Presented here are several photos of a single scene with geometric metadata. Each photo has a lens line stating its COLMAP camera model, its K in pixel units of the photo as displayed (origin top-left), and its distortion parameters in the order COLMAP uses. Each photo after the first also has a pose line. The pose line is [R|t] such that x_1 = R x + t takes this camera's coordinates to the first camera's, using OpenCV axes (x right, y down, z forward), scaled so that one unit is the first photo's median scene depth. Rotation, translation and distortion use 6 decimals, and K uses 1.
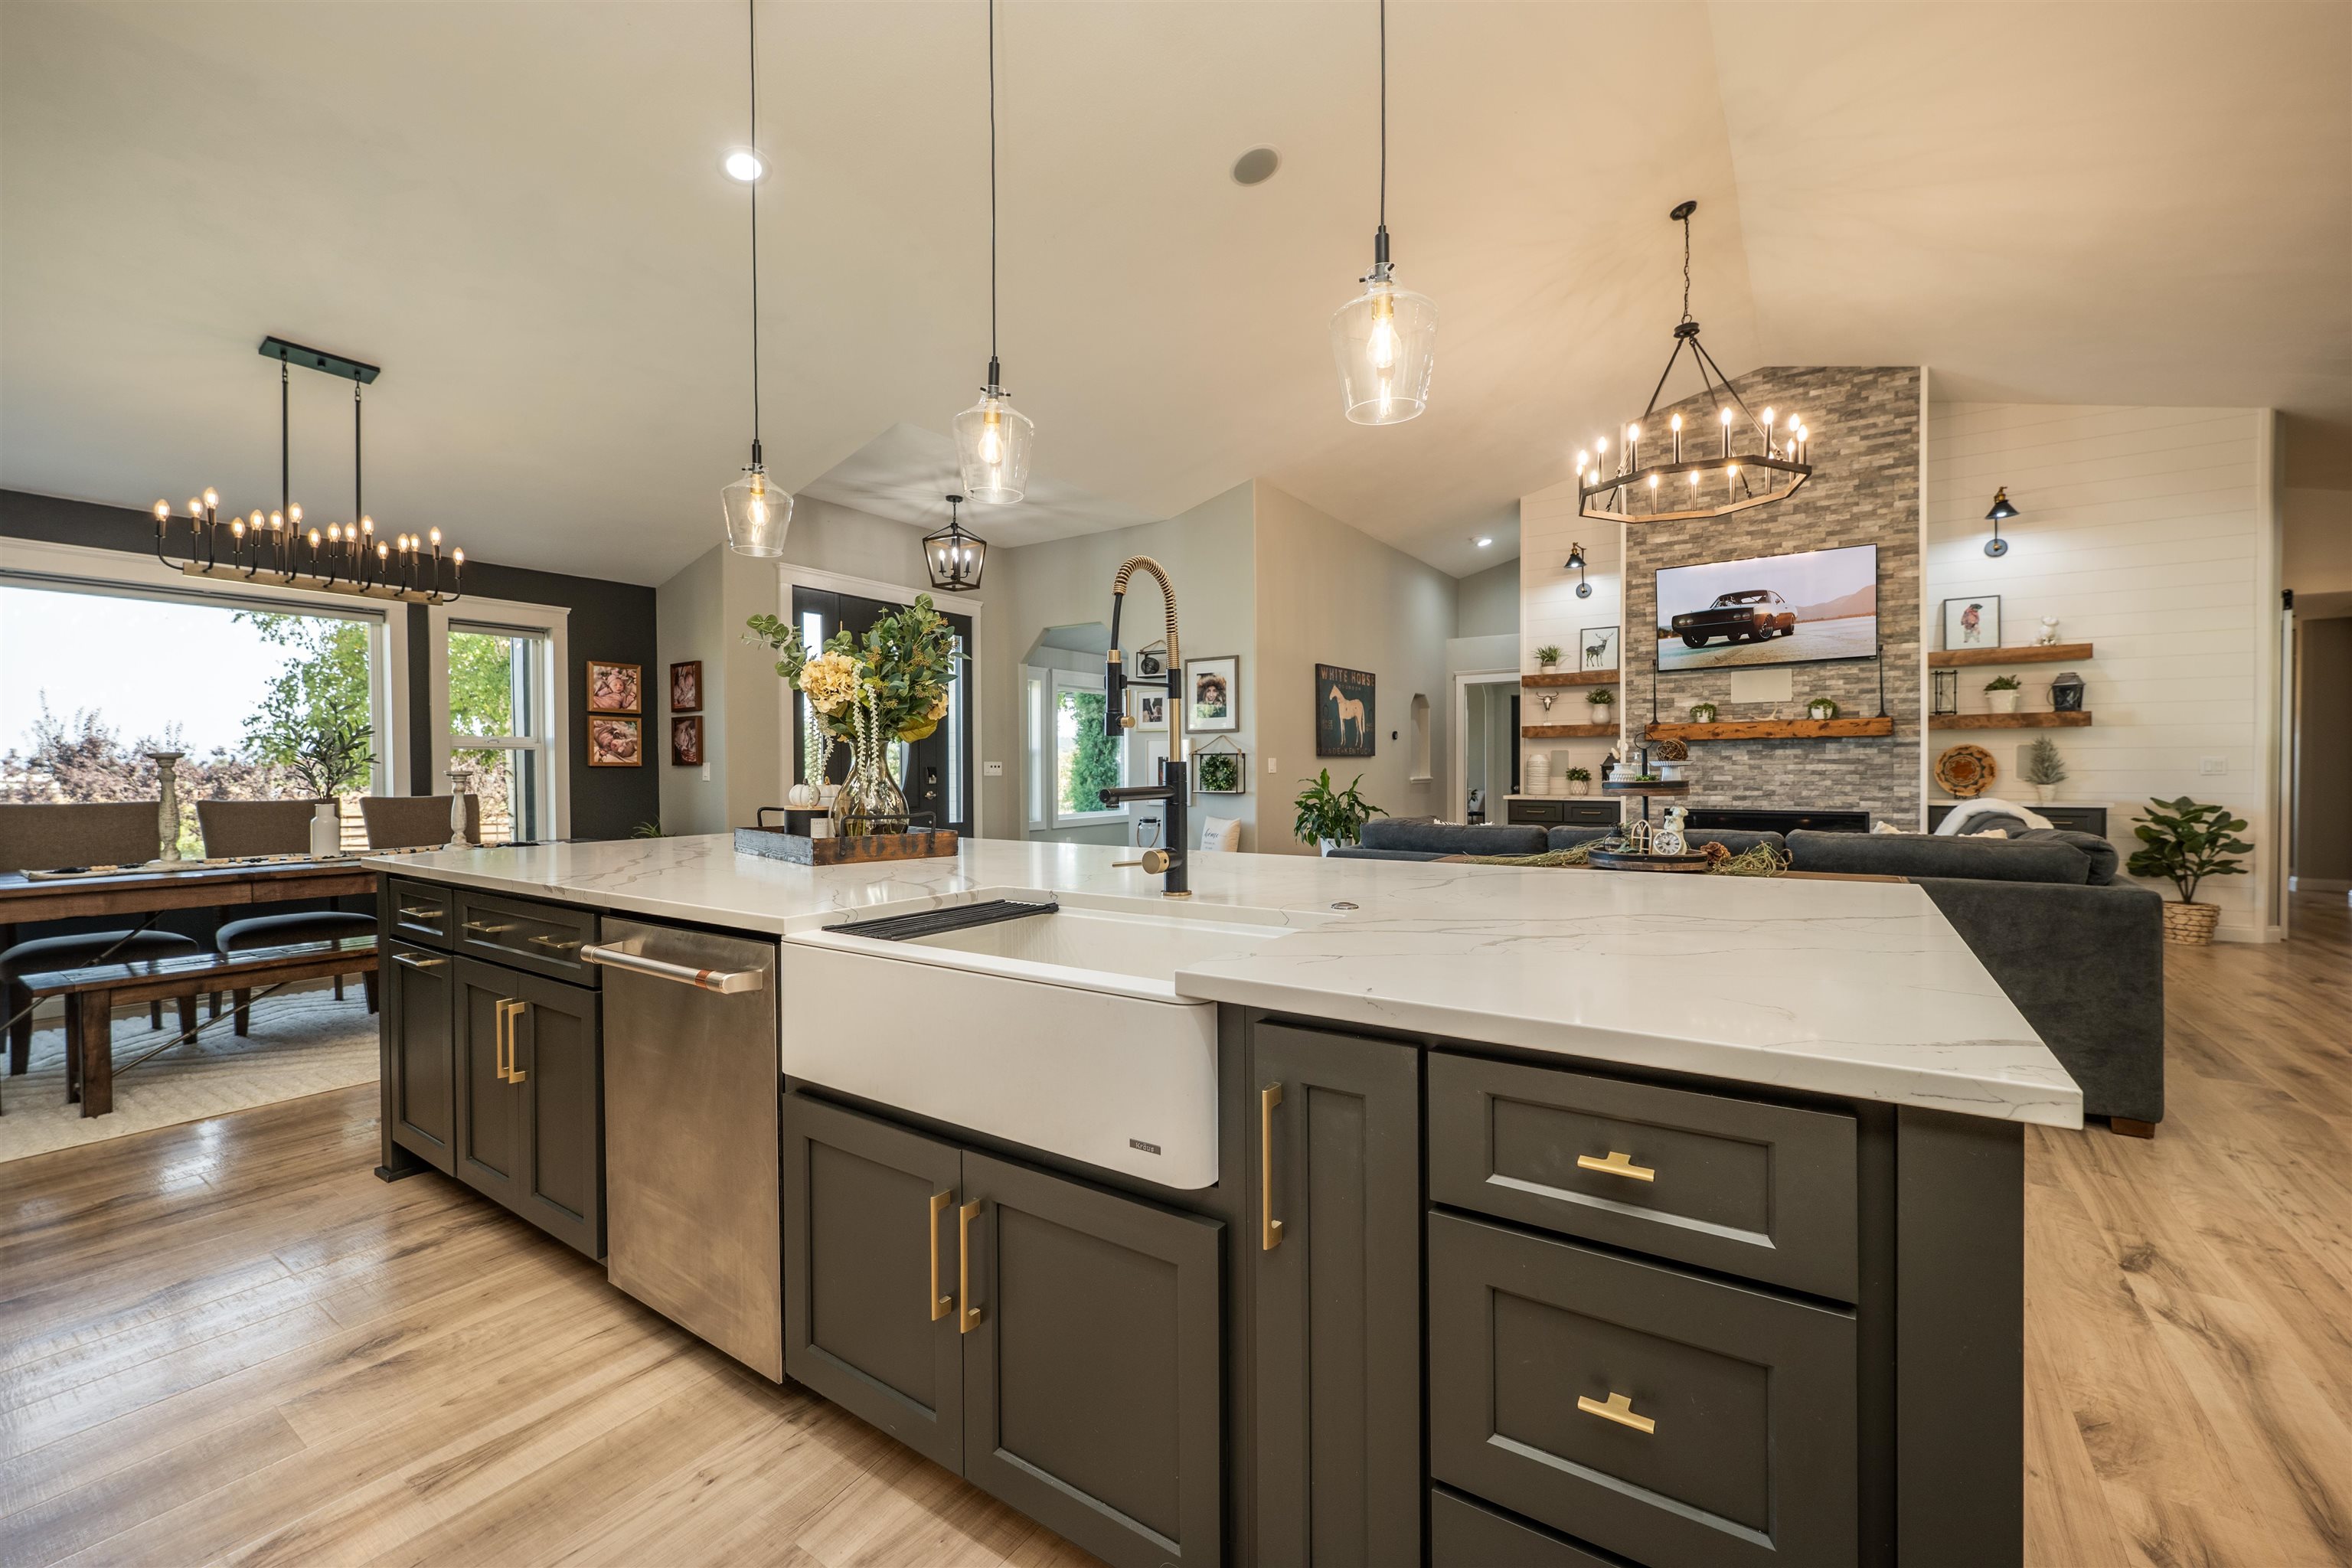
lens RADIAL K [[958.9, 0, 1172.7], [0, 958.9, 773.8], [0, 0, 1]] dist [0.004471, 0.000185]
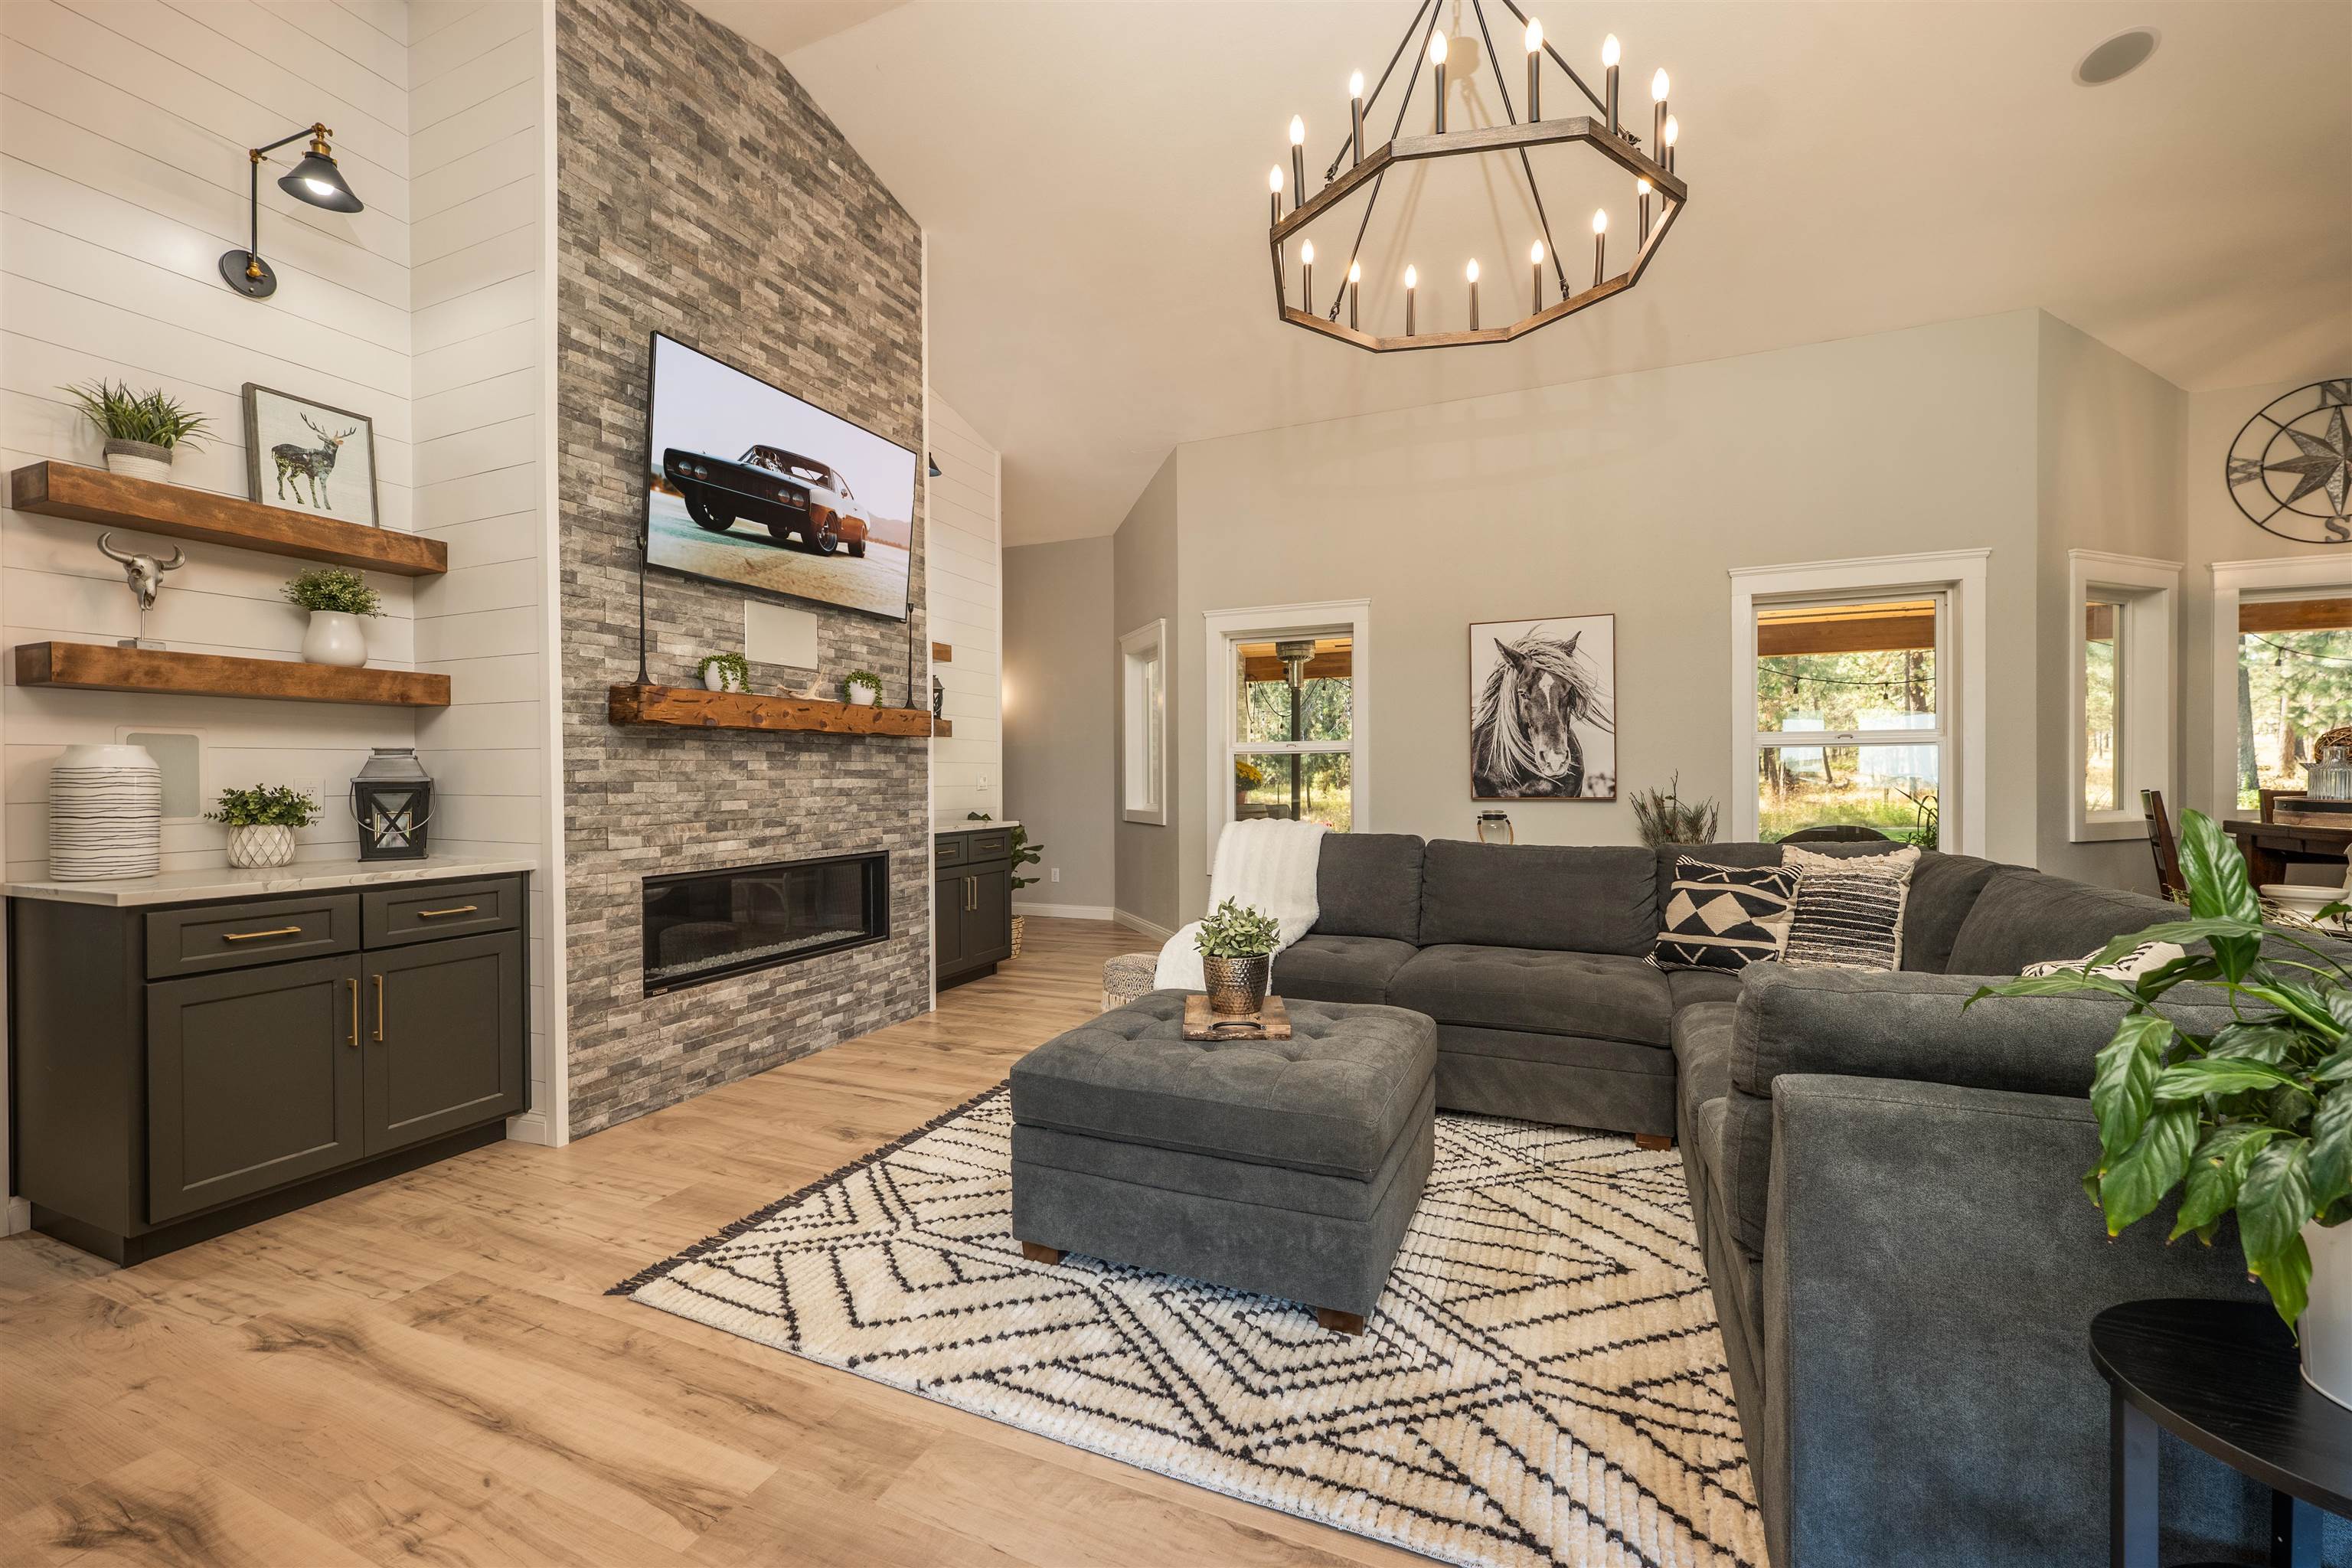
lens RADIAL K [[958.9, 0, 1176.4], [0, 958.9, 777.5], [0, 0, 1]] dist [0.004471, 0.000185]
pose [[-0.180857, 0.005382, 0.983495, 0.034162], [0.011262, 0.999931, -0.003401, -0.006183], [-0.983445, 0.010461, -0.180905, 0.911897]]
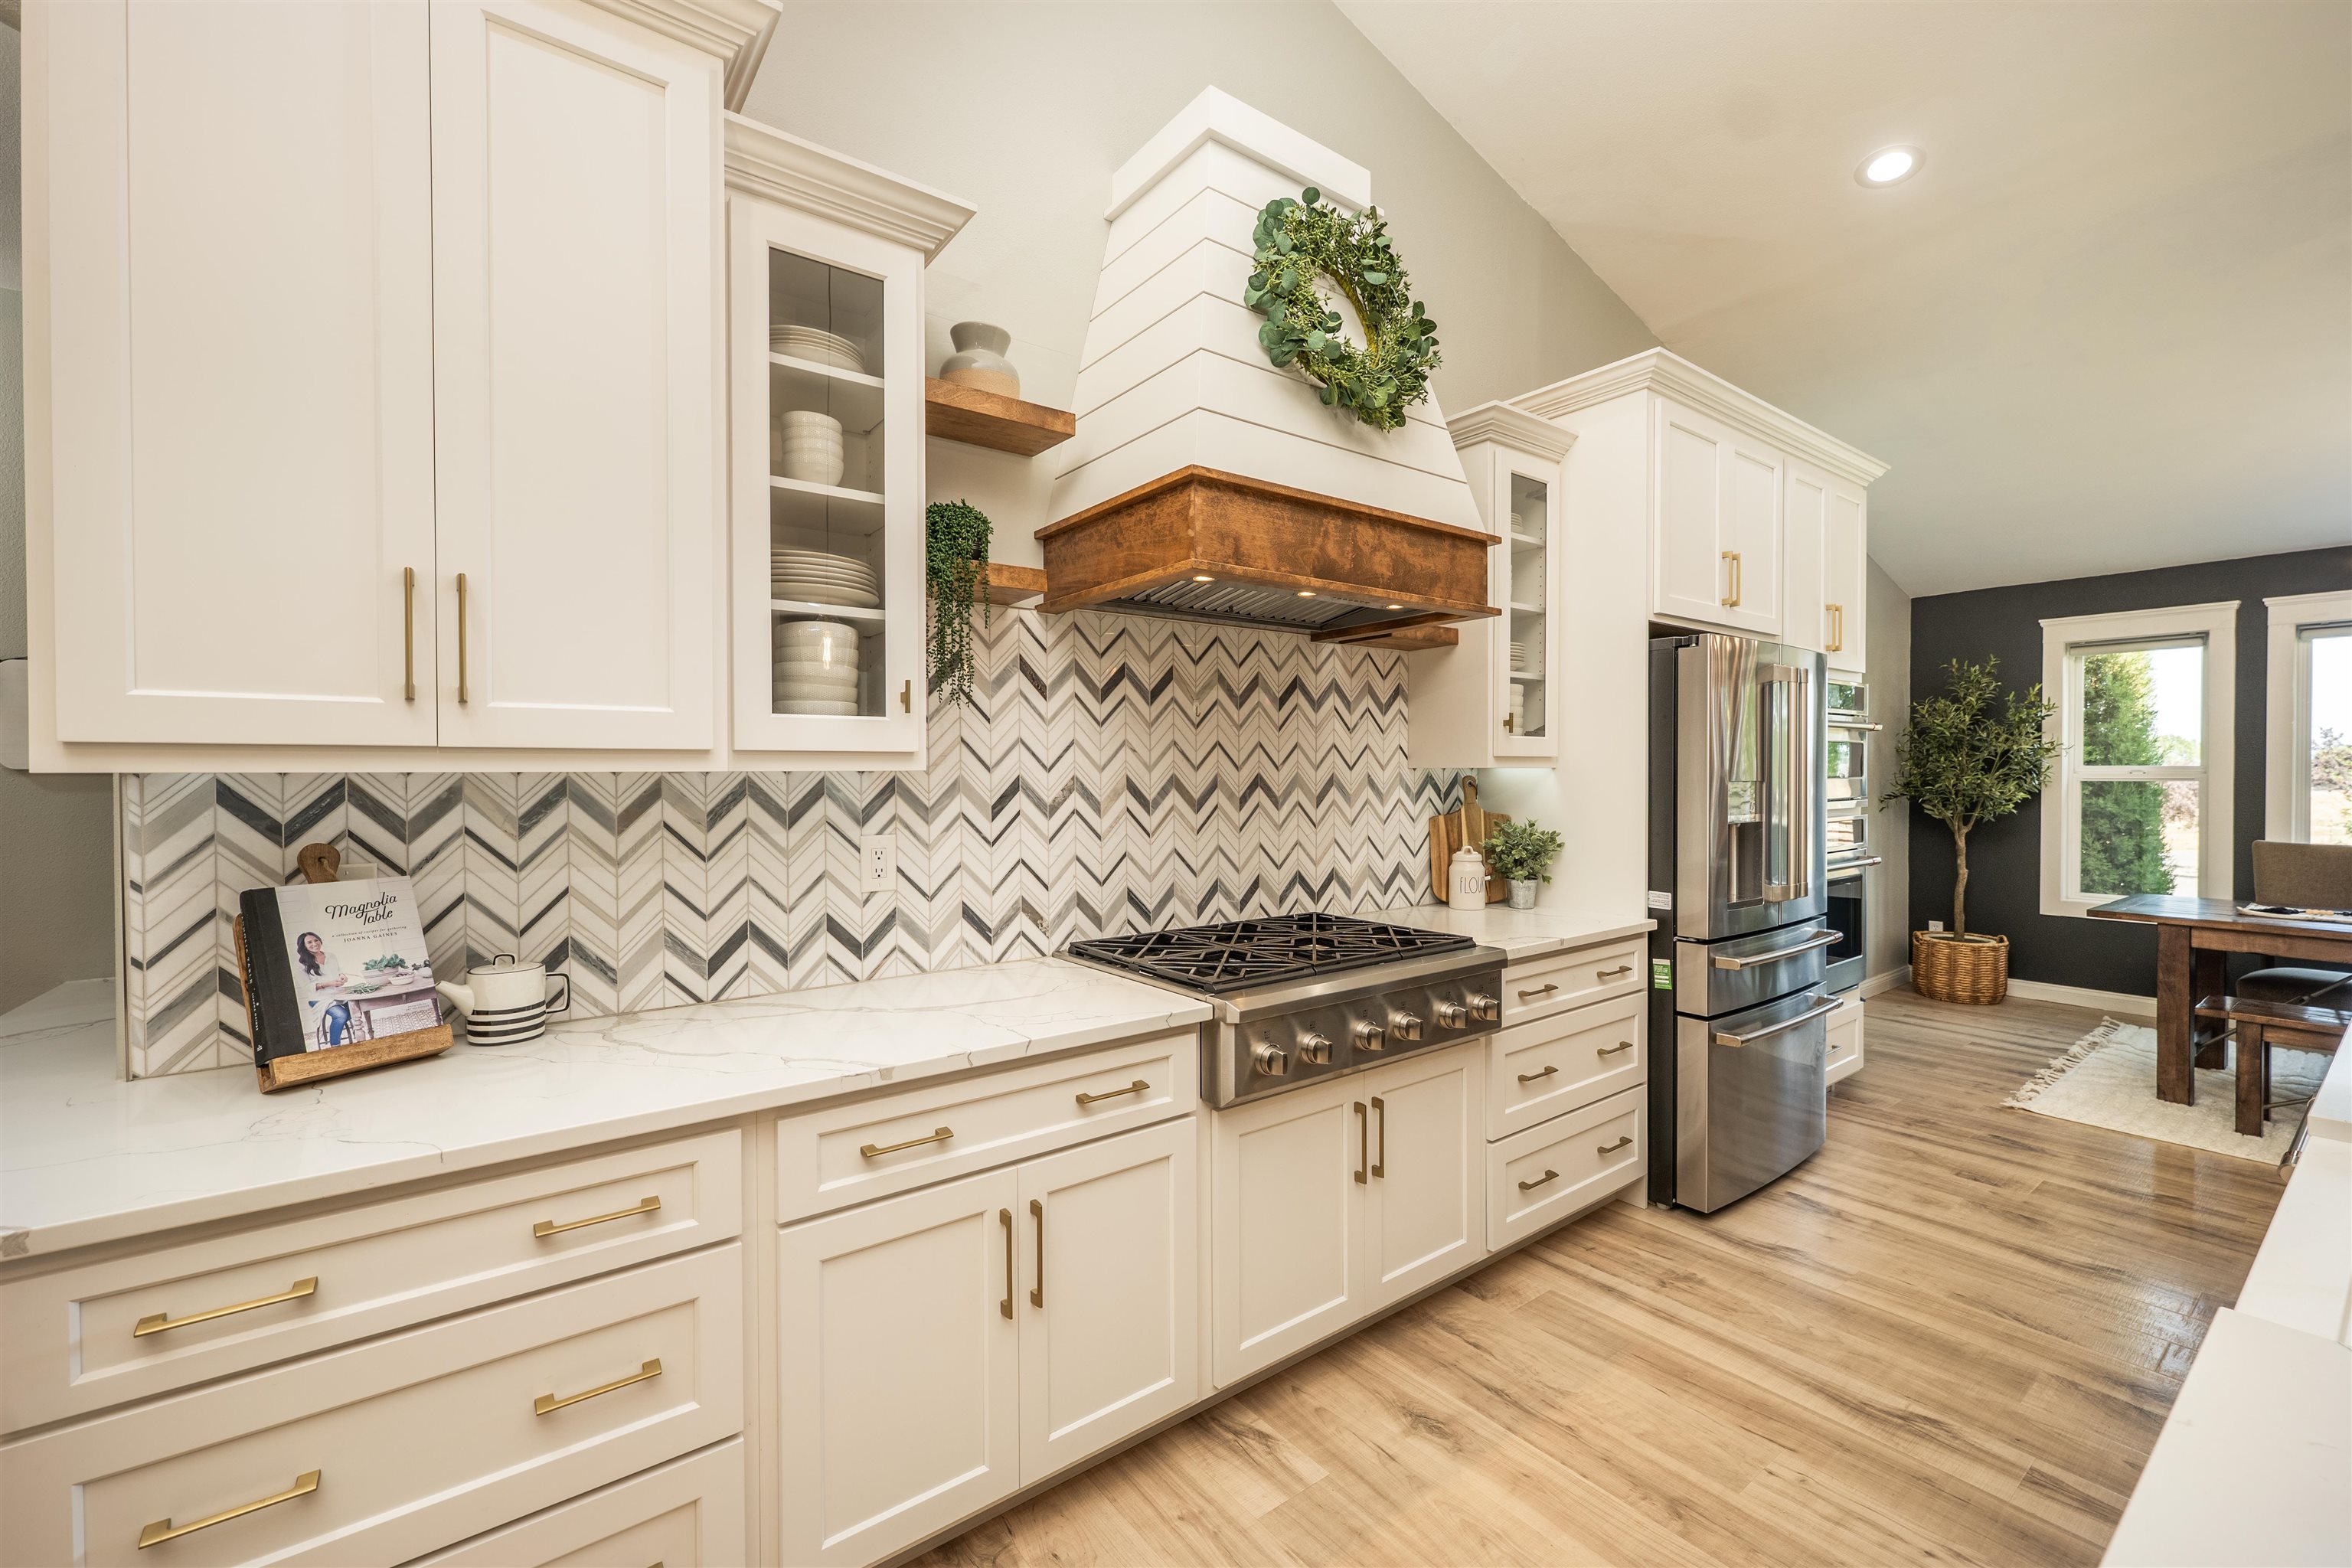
lens RADIAL K [[958.9, 0, 1166.9], [0, 958.9, 795.3], [0, 0, 1]] dist [0.004471, 0.000185]
pose [[-0.334339, 0.033927, -0.941842, 0.160868], [-0.002166, 0.999322, 0.036766, -0.035452], [0.942450, 0.014333, -0.334039, 0.089064]]
